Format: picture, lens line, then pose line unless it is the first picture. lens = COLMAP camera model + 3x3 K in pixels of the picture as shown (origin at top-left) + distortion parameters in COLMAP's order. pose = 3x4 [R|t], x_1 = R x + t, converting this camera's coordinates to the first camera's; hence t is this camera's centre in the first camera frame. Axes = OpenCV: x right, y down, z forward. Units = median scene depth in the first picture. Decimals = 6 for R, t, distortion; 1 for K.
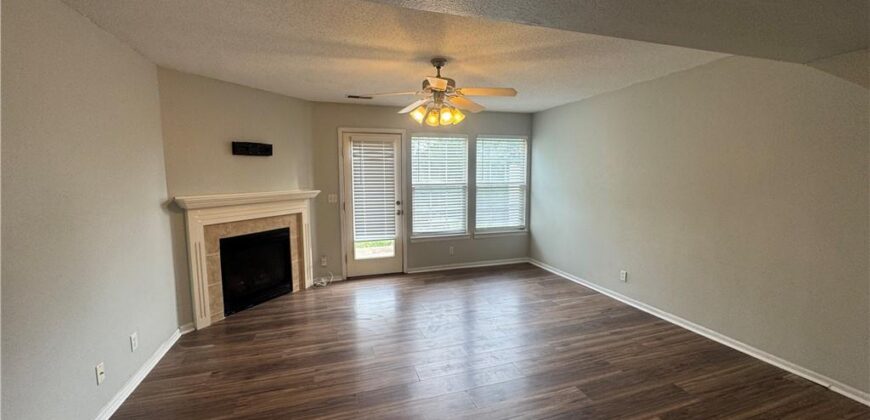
lens RADIAL K [[345.9, 0, 435.0], [0, 345.9, 210.0], [0, 0, 1]] dist [0.000041, -0.000052]
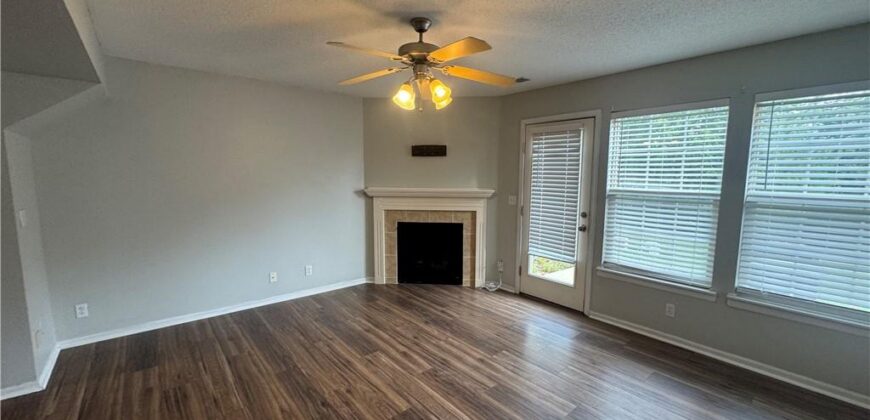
lens RADIAL K [[345.9, 0, 435.0], [0, 345.9, 210.0], [0, 0, 1]] dist [0.000041, -0.000052]
pose [[0.377110, 0.109524, -0.919670, 0.491732], [-0.106630, 0.991515, 0.074356, -0.057497], [0.920010, 0.070024, 0.385589, 0.501986]]
